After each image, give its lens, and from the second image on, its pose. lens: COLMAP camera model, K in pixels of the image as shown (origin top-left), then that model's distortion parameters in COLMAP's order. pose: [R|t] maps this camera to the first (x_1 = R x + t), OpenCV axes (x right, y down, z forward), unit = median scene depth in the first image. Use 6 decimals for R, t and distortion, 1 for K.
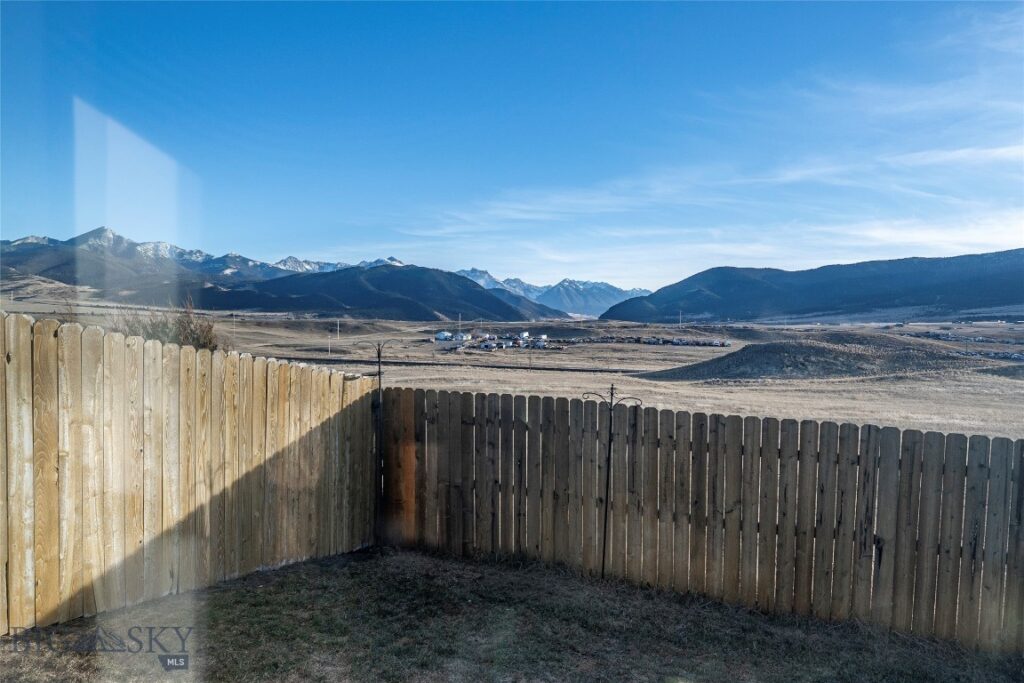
lens RADIAL K [[646.2, 0, 514.6], [0, 646.2, 346.1], [0, 0, 1]] dist [-0.000556, -0.000647]
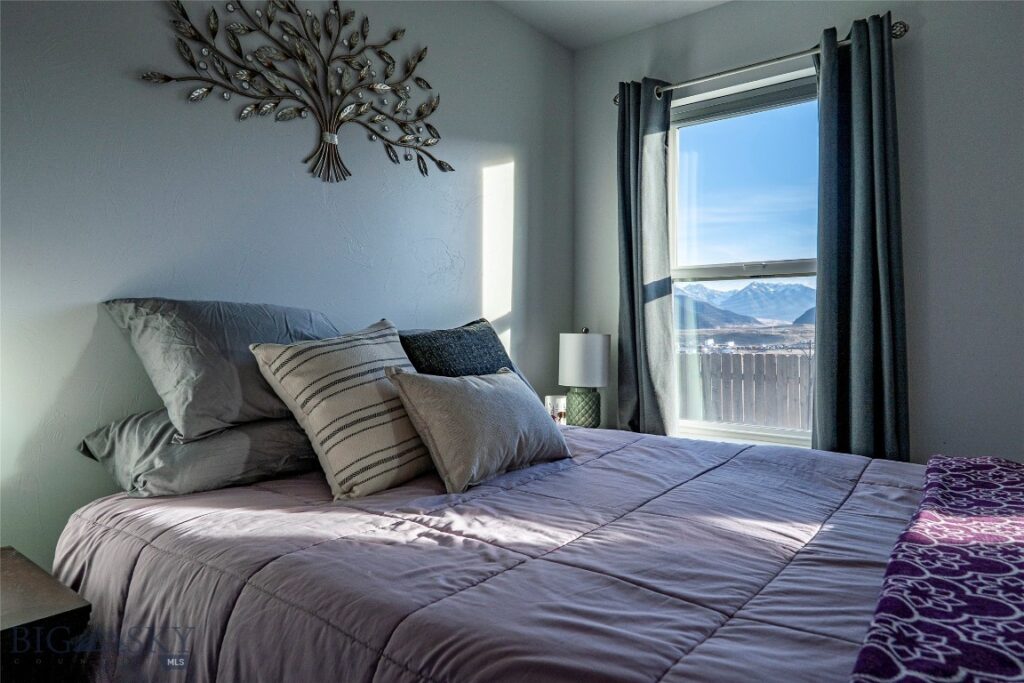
lens RADIAL K [[646.2, 0, 509.3], [0, 646.2, 342.1], [0, 0, 1]] dist [-0.000556, -0.000647]
pose [[0.959524, -0.020333, -0.280890, -0.068736], [0.014426, 0.999630, -0.023081, 0.076299], [0.281255, 0.018095, 0.959462, -0.443905]]
